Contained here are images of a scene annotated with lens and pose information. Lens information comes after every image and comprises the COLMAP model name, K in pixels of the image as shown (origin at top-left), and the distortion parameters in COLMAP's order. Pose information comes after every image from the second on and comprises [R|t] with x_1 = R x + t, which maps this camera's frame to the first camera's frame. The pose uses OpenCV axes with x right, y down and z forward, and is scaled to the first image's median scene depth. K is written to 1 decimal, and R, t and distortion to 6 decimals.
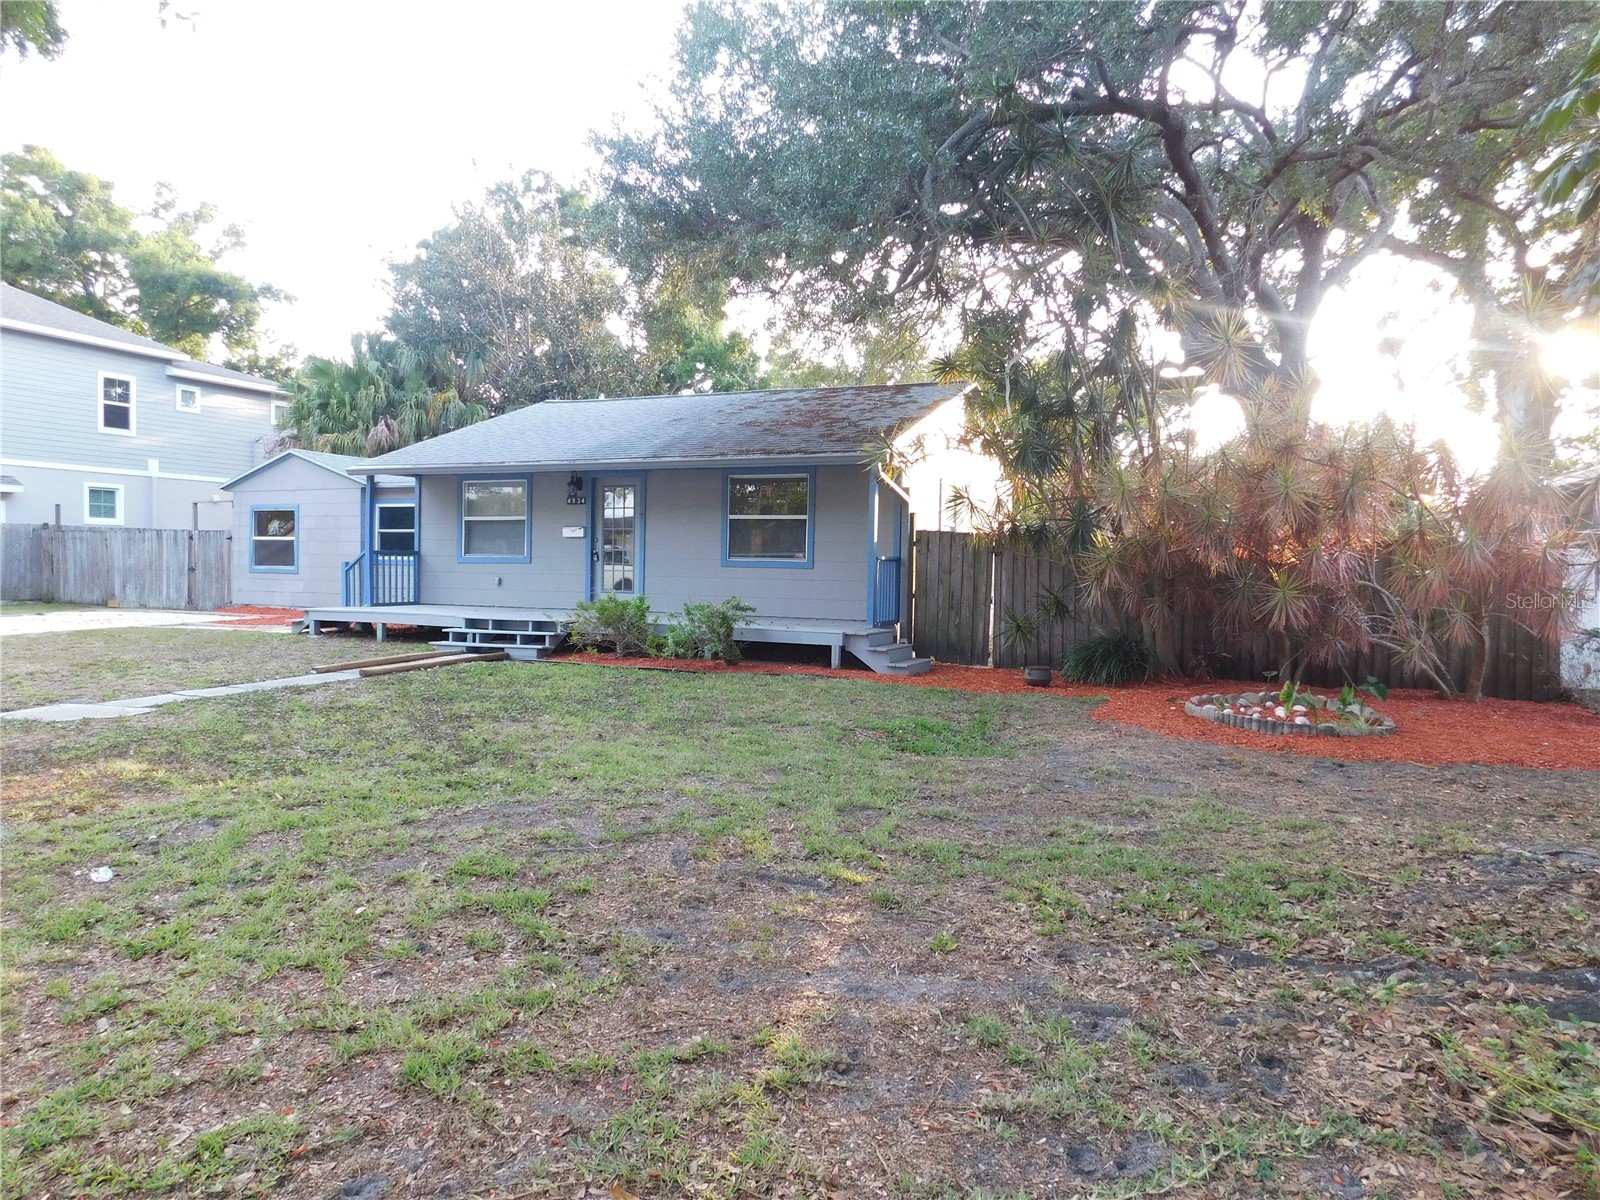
lens RADIAL K [[1085.0, 0, 791.5], [0, 1085.0, 596.1], [0, 0, 1]] dist [-0.043011, 0.053543]
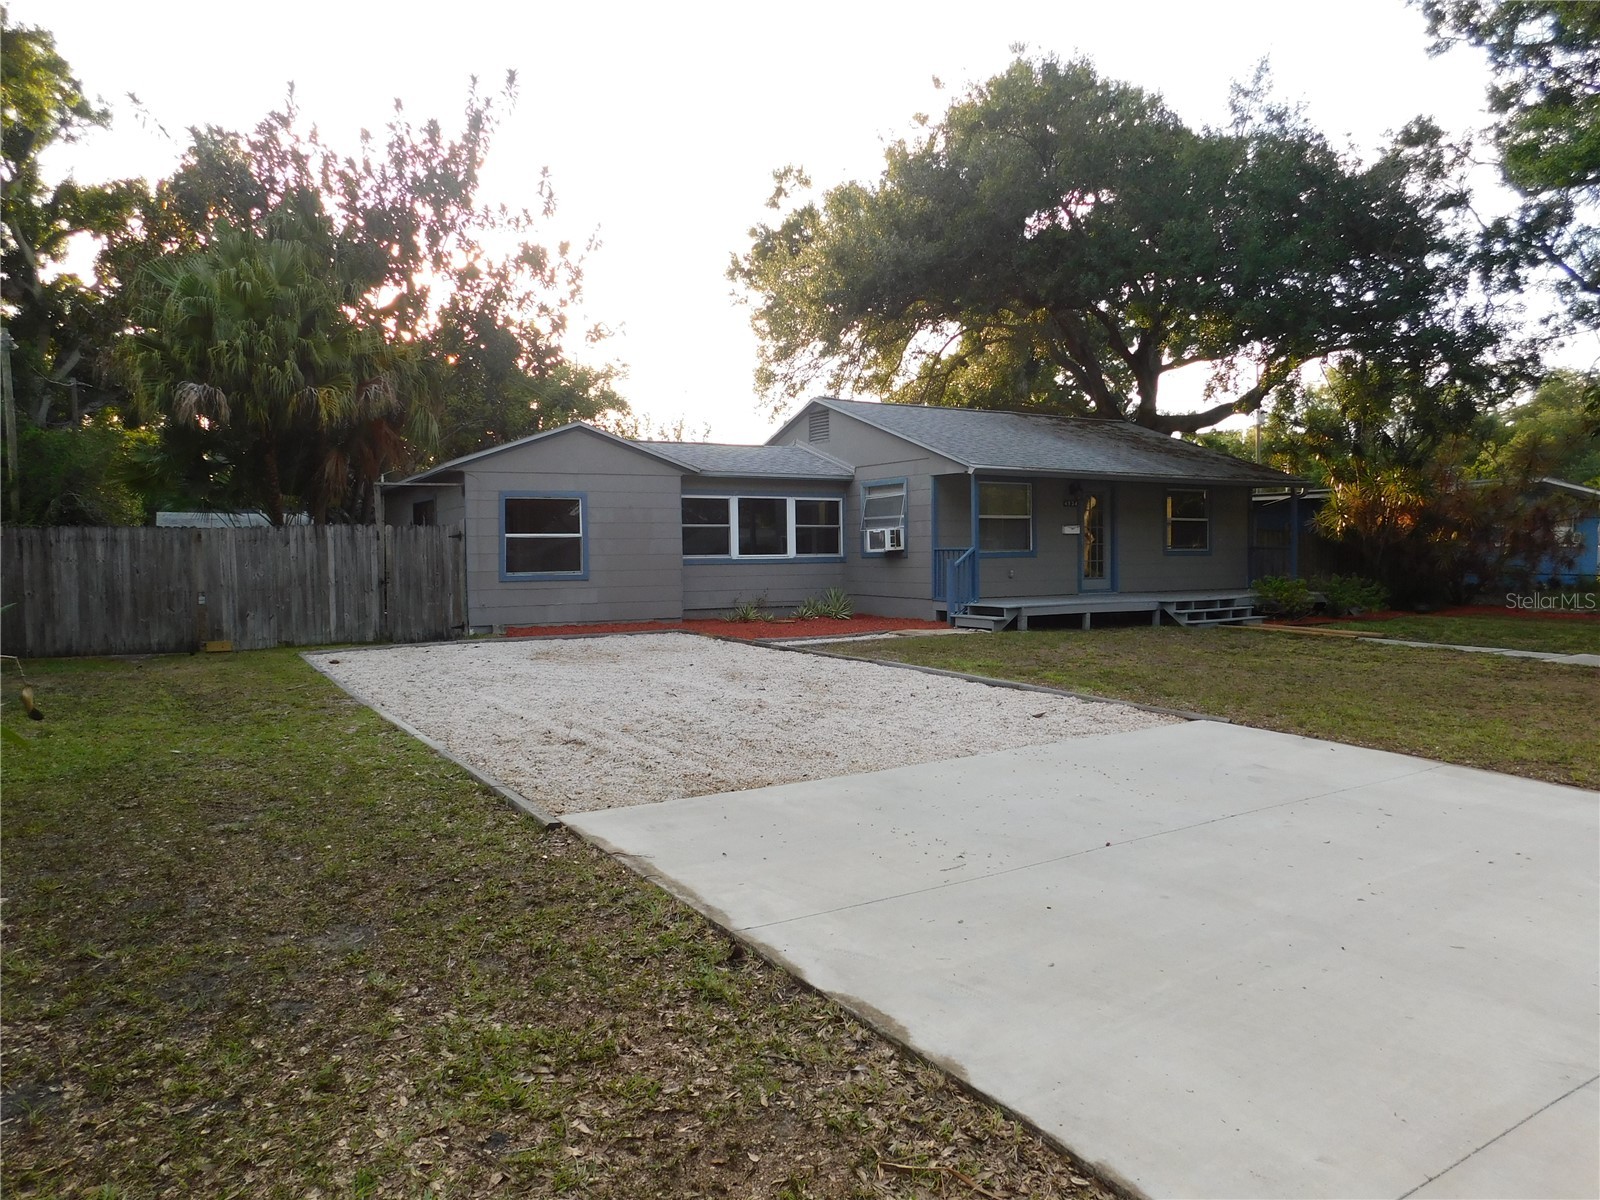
lens RADIAL K [[1085.0, 0, 800.8], [0, 1085.0, 603.7], [0, 0, 1]] dist [-0.043011, 0.053543]
pose [[0.583734, -0.059648, 0.809751, -1.251984], [0.041333, 0.998188, 0.043732, -0.039566], [-0.810892, 0.007942, 0.585142, 0.505513]]
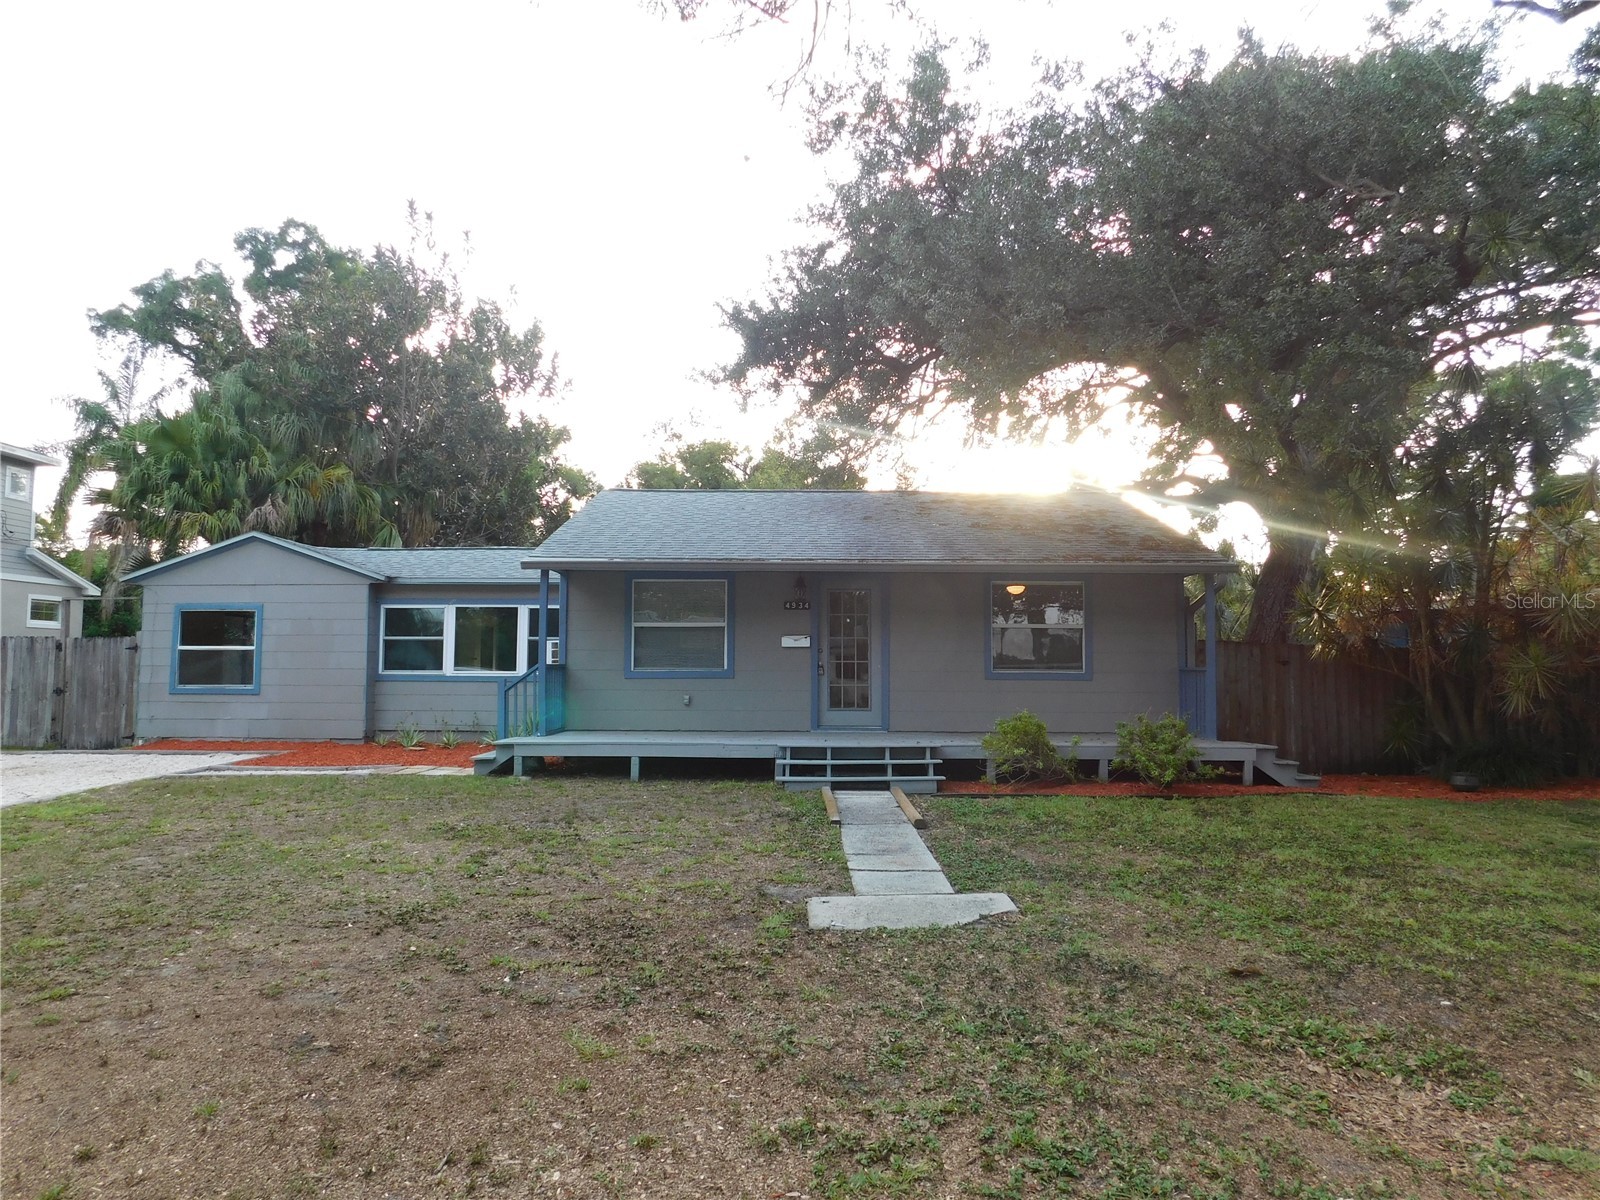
lens RADIAL K [[1085.0, 0, 801.9], [0, 1085.0, 600.1], [0, 0, 1]] dist [-0.043011, 0.053543]
pose [[0.922407, 0.012676, 0.386010, -0.494113], [0.022344, 0.996036, -0.086101, -0.016431], [-0.385571, 0.088045, 0.918468, 0.185007]]
